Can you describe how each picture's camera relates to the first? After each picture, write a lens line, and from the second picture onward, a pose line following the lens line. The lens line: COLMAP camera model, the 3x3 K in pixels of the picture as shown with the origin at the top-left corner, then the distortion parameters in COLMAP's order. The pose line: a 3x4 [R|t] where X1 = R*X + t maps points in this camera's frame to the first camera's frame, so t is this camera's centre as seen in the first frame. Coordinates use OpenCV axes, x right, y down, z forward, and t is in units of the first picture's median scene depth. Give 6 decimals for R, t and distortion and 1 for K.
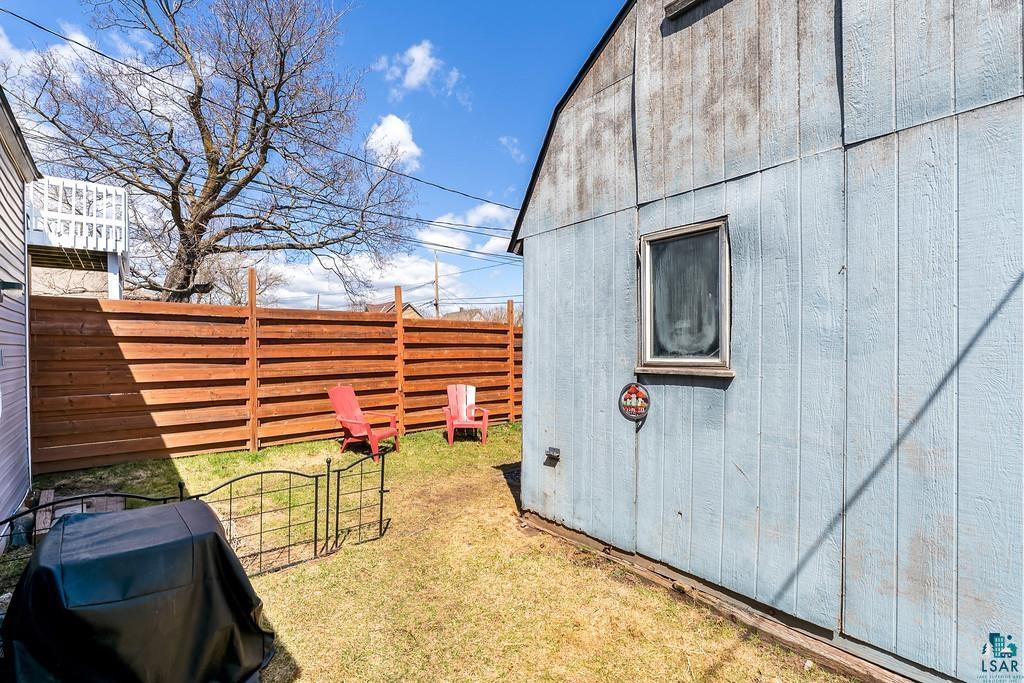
lens RADIAL K [[490.5, 0, 473.8], [0, 490.5, 340.2], [0, 0, 1]] dist [-0.012550, -0.000256]
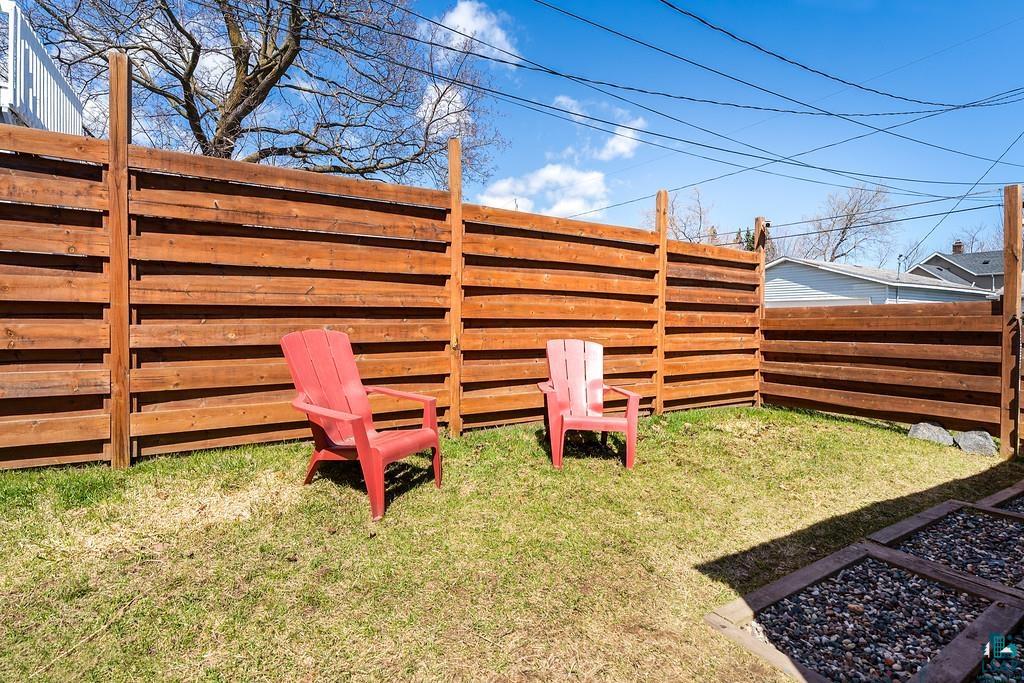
lens RADIAL K [[490.5, 0, 473.8], [0, 490.5, 340.2], [0, 0, 1]] dist [-0.012550, -0.000256]
pose [[0.987616, 0.027980, -0.154374, -0.055741], [-0.018227, 0.997768, 0.064240, 0.066935], [0.155827, -0.060631, 0.985922, 0.535604]]
